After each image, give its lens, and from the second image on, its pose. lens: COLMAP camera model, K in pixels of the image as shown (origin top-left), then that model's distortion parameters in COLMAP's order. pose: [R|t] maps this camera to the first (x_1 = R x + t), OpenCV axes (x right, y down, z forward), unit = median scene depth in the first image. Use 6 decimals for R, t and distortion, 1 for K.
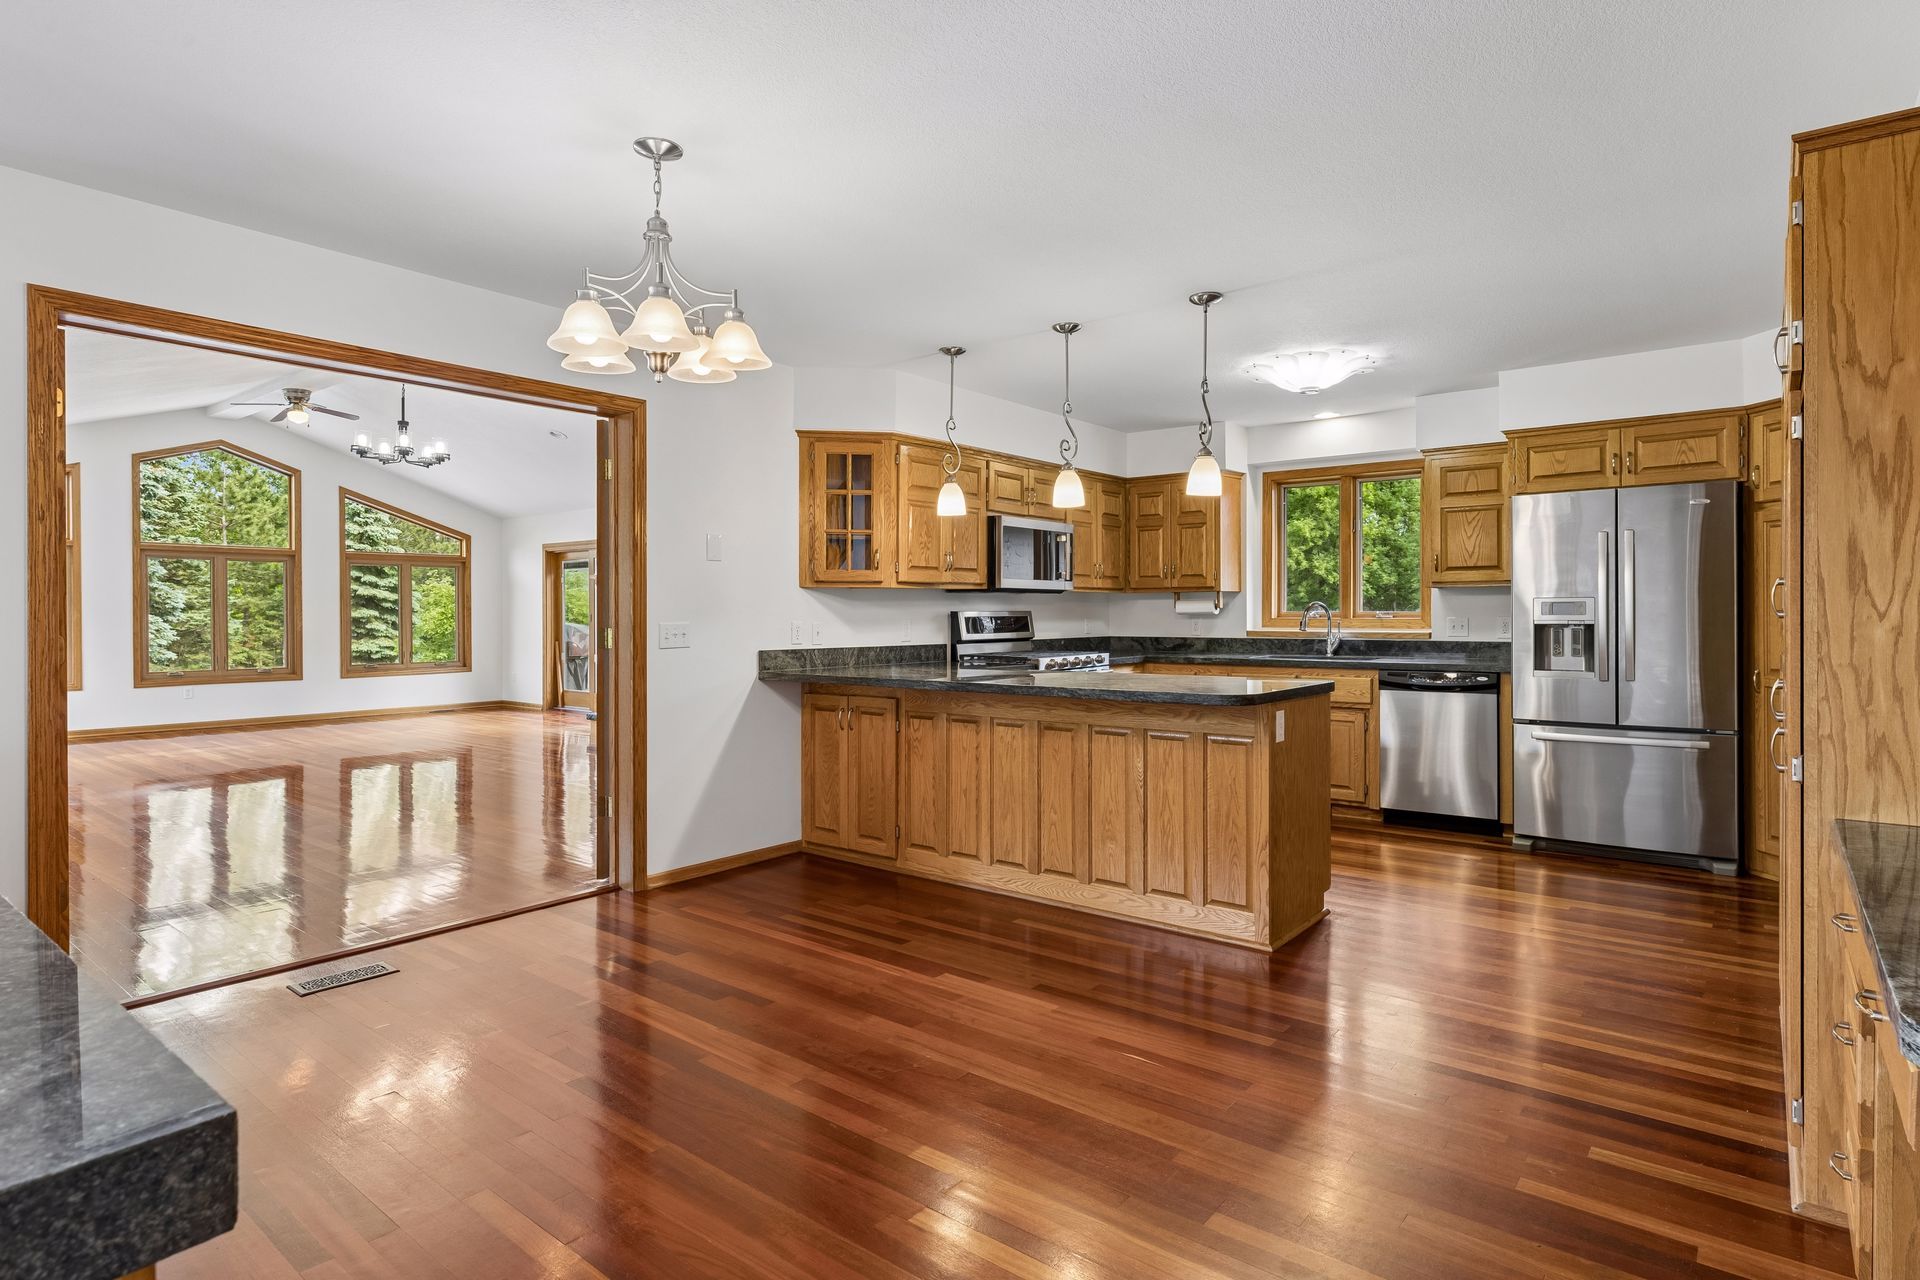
lens RADIAL K [[987.7, 0, 972.7], [0, 987.7, 619.3], [0, 0, 1]] dist [-0.001214, -0.000686]
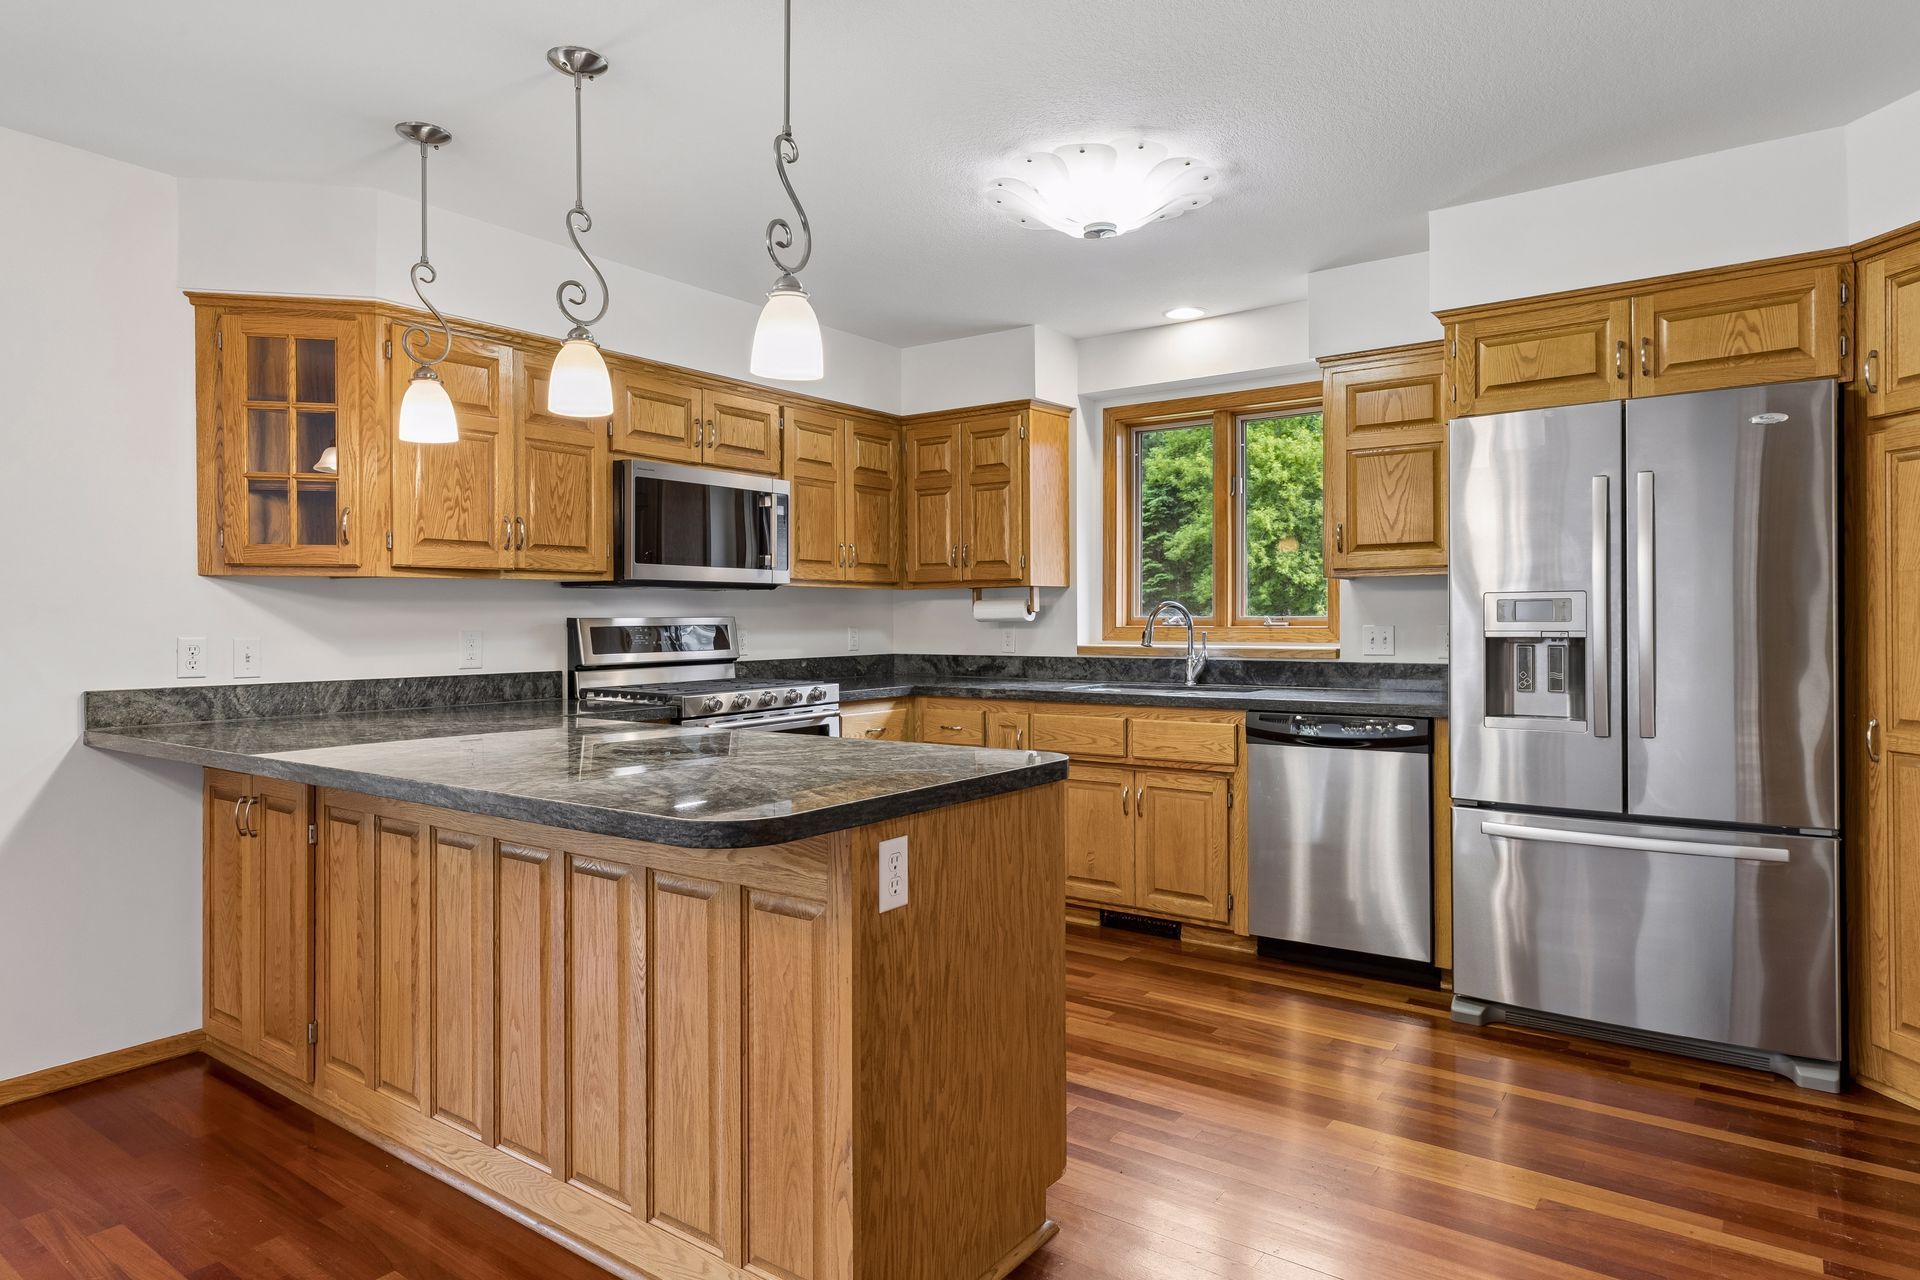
lens RADIAL K [[1106.4, 0, 967.7], [0, 1106.4, 628.4], [0, 0, 1]] dist [0.011582, -0.000555]
pose [[0.998922, -0.003098, 0.046313, 0.226954], [0.002997, 0.999993, 0.002235, -0.002746], [-0.046320, -0.002094, 0.998924, 0.350058]]
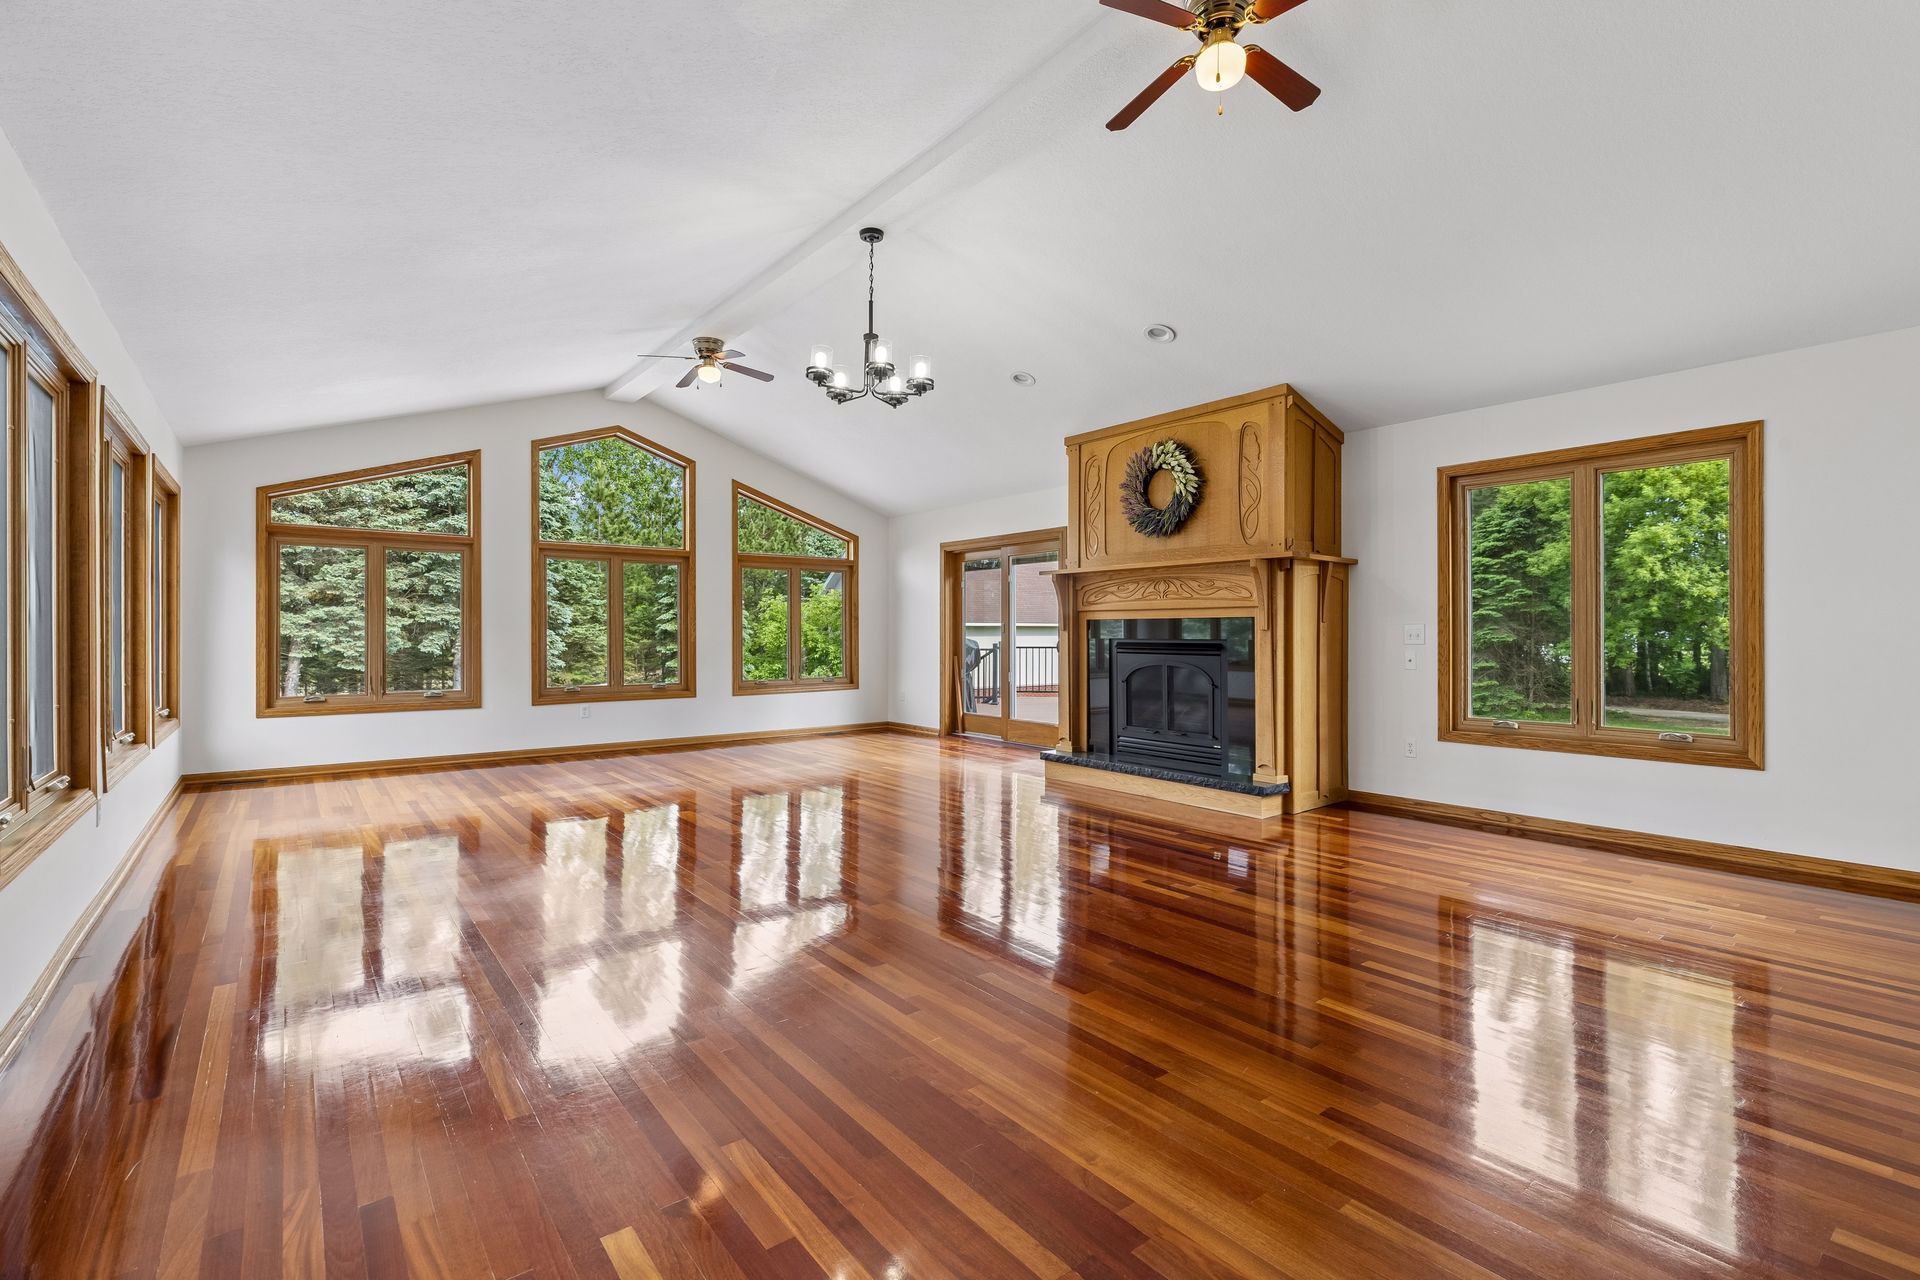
lens RADIAL K [[858.9, 0, 978.5], [0, 858.9, 634.5], [0, 0, 1]] dist [-0.002614, -0.000527]
pose [[0.974212, 0.003422, -0.225610, -0.634394], [-0.003916, 0.999991, -0.001741, 0.013005], [0.225602, 0.002580, 0.974216, 0.753001]]
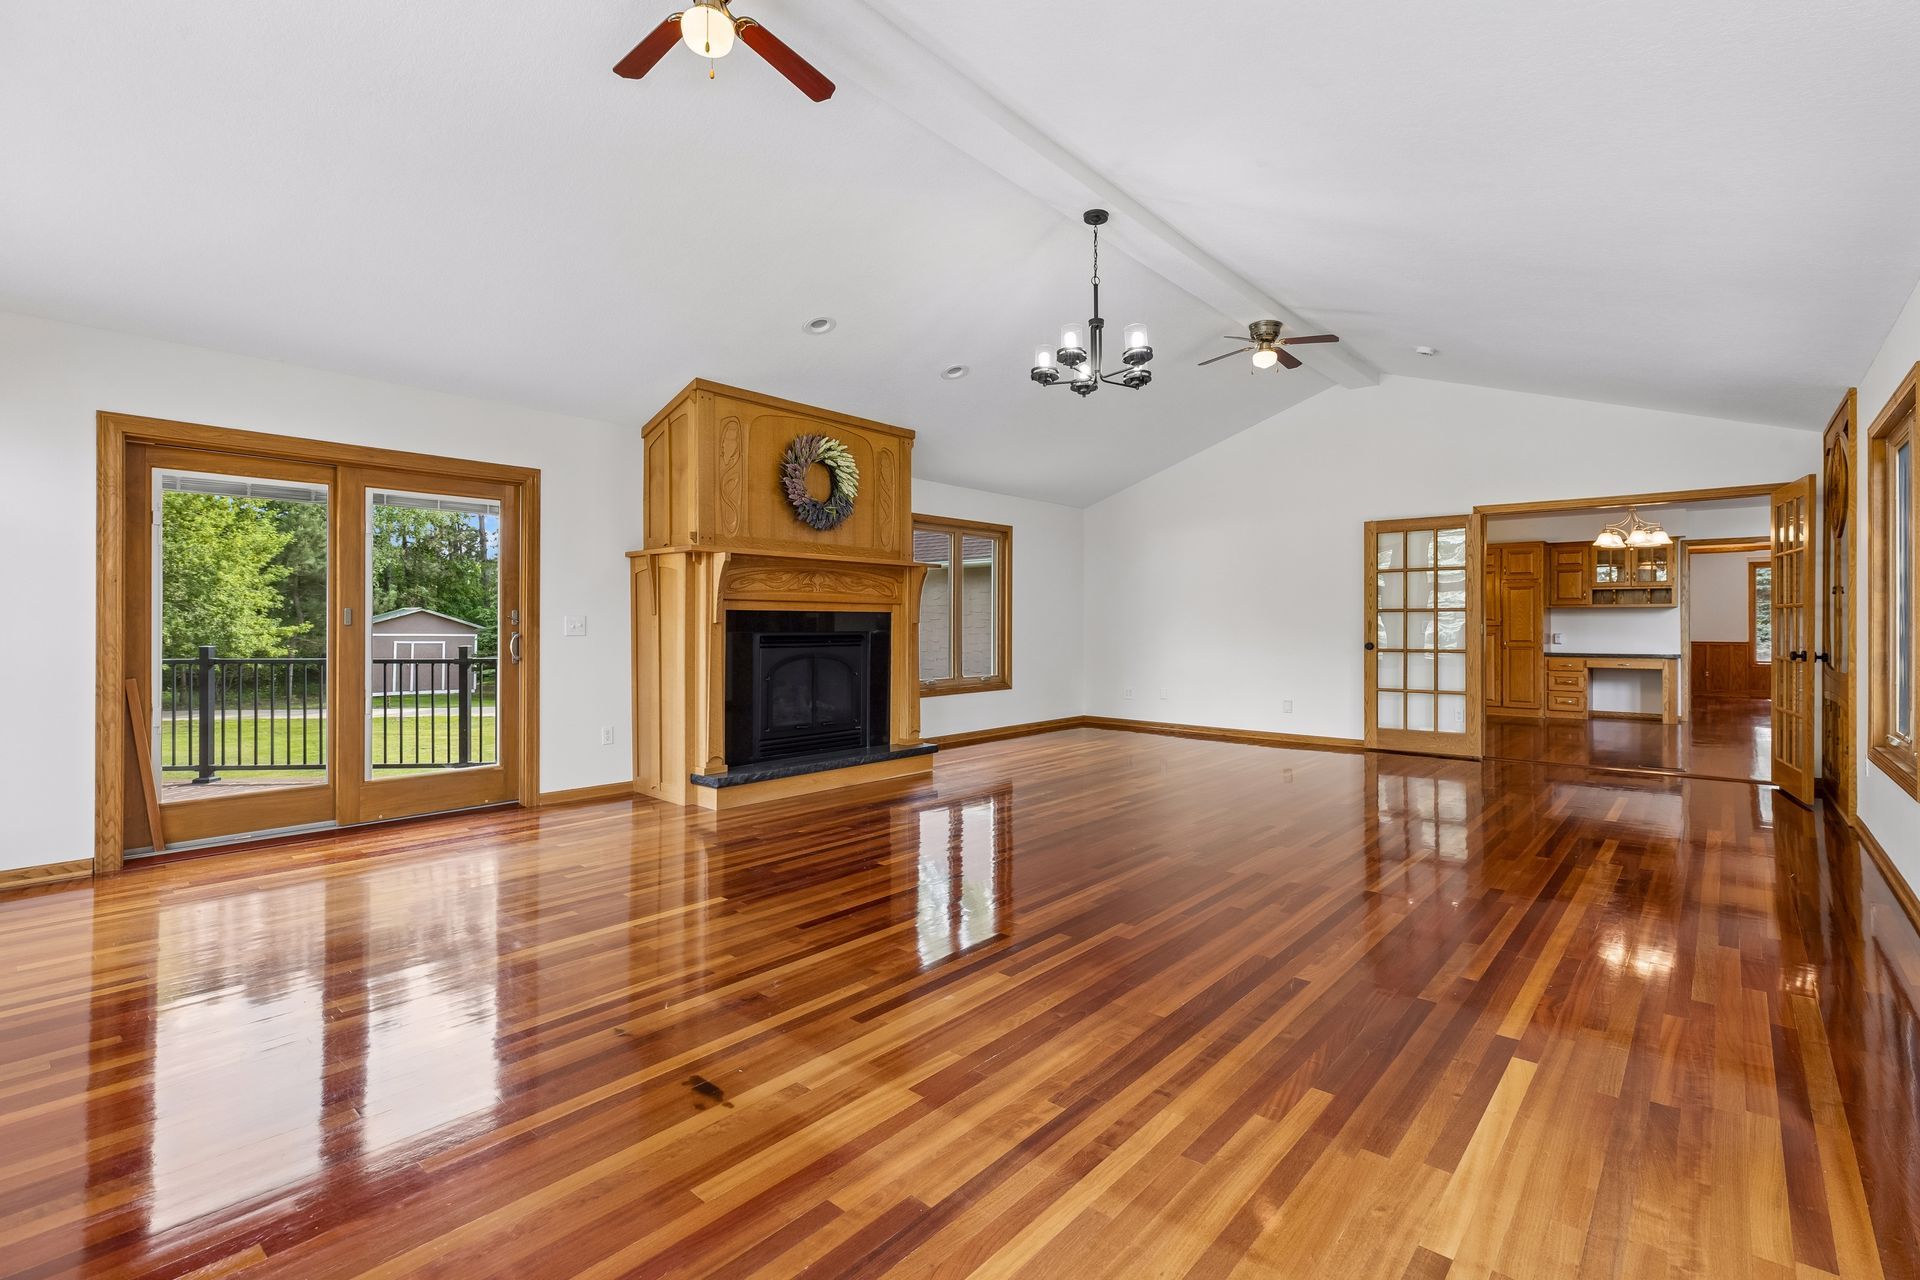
lens RADIAL K [[861.7, 0, 969.0], [0, 861.7, 622.4], [0, 0, 1]] dist [-0.001676, -0.000260]
pose [[0.045409, 0.006278, 0.998949, -1.985893], [0.003137, 0.999974, -0.006427, 0.011423], [-0.998964, 0.003425, 0.045388, 1.818008]]
